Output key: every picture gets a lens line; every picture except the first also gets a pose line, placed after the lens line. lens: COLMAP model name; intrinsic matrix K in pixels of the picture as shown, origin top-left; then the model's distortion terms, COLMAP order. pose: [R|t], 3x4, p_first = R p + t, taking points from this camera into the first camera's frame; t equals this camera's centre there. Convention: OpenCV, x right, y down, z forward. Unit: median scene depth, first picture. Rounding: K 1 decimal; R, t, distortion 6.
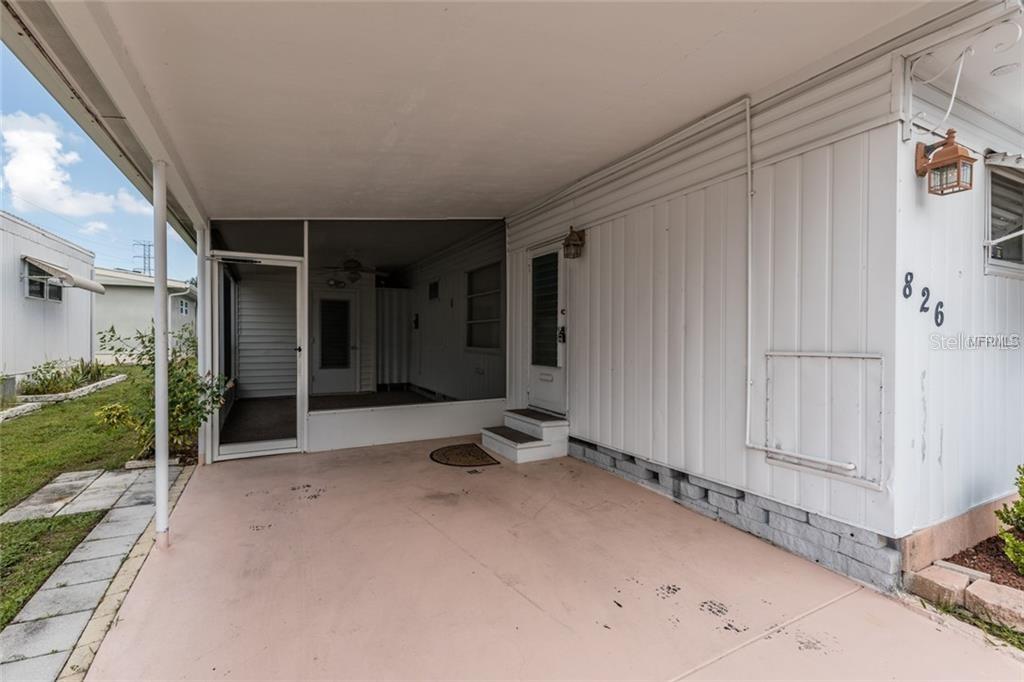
lens RADIAL K [[462.1, 0, 511.0], [0, 462.1, 325.4], [0, 0, 1]] dist [0.024985, 0.000131]
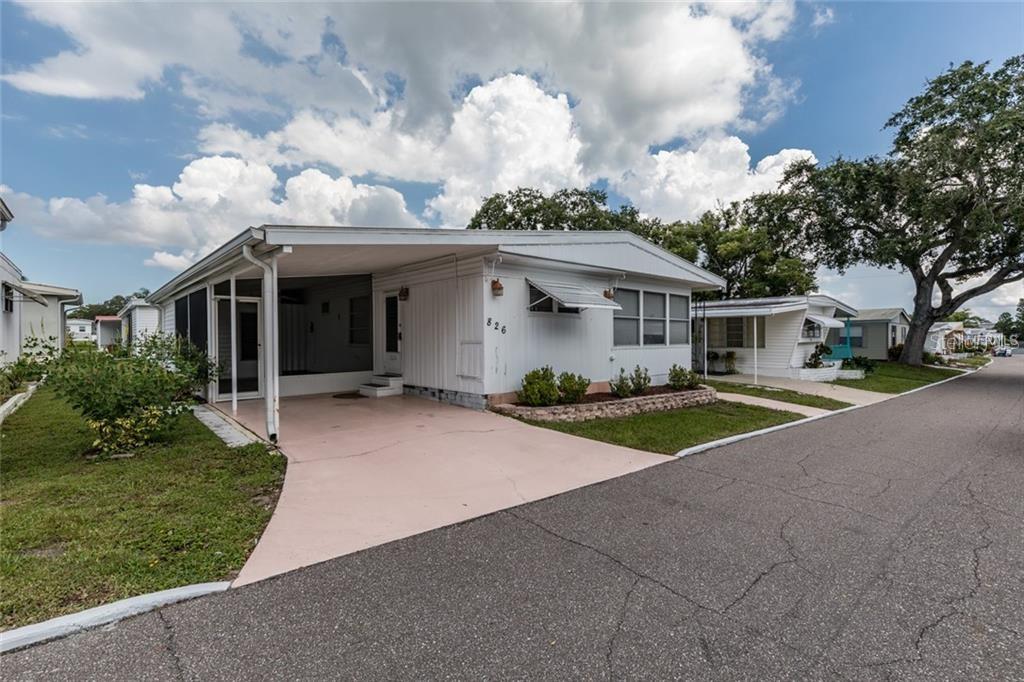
lens RADIAL K [[471.2, 0, 508.1], [0, 471.2, 339.7], [0, 0, 1]] dist [0.045523, 0.000362]
pose [[0.970738, -0.010389, 0.239915, 0.065678], [0.002445, 0.999440, 0.033387, -0.030955], [-0.240128, -0.031823, 0.970220, -1.050531]]
